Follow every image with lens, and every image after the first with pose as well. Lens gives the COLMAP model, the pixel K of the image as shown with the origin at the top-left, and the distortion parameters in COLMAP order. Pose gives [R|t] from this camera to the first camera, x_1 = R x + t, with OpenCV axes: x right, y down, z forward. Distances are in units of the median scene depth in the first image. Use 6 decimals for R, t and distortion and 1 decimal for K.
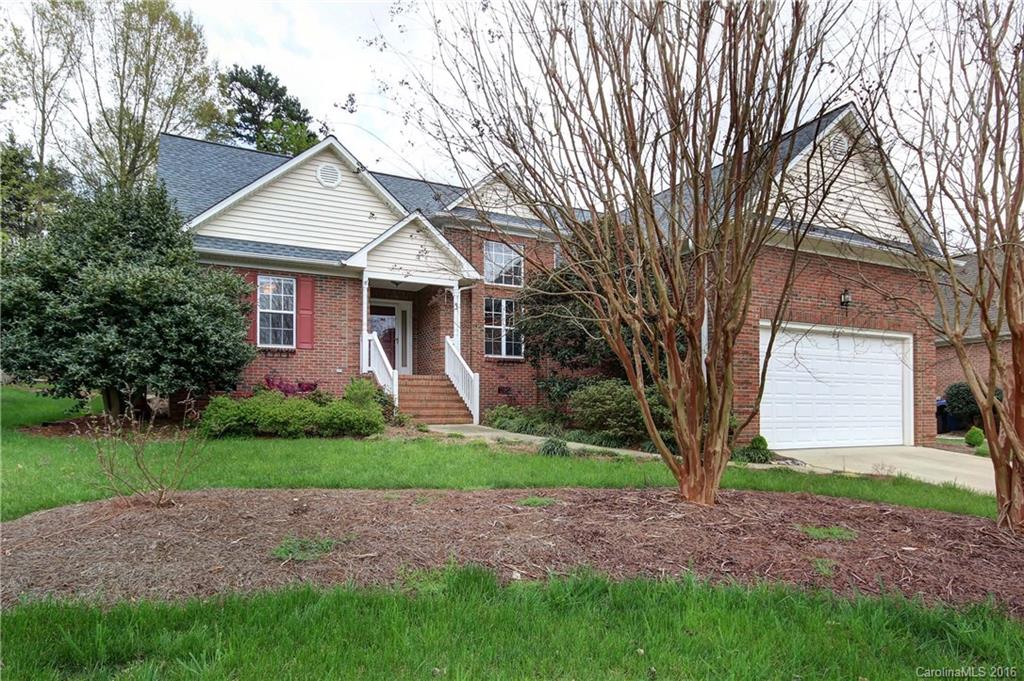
lens RADIAL K [[529.6, 0, 508.4], [0, 529.6, 362.7], [0, 0, 1]] dist [0.003203, 0.000179]
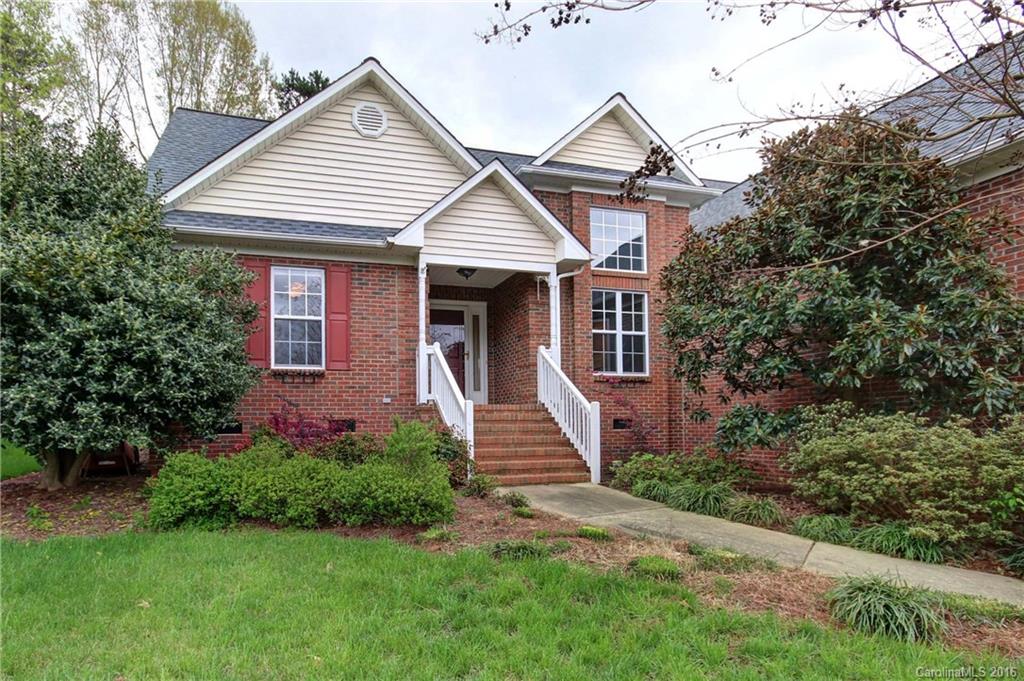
lens RADIAL K [[512.8, 0, 508.6], [0, 512.8, 344.6], [0, 0, 1]] dist [-0.001529, -0.000009]
pose [[0.993049, -0.030862, -0.113587, -0.087133], [0.023034, 0.997309, -0.069594, -0.007644], [0.115429, 0.066494, 0.991088, 0.362556]]
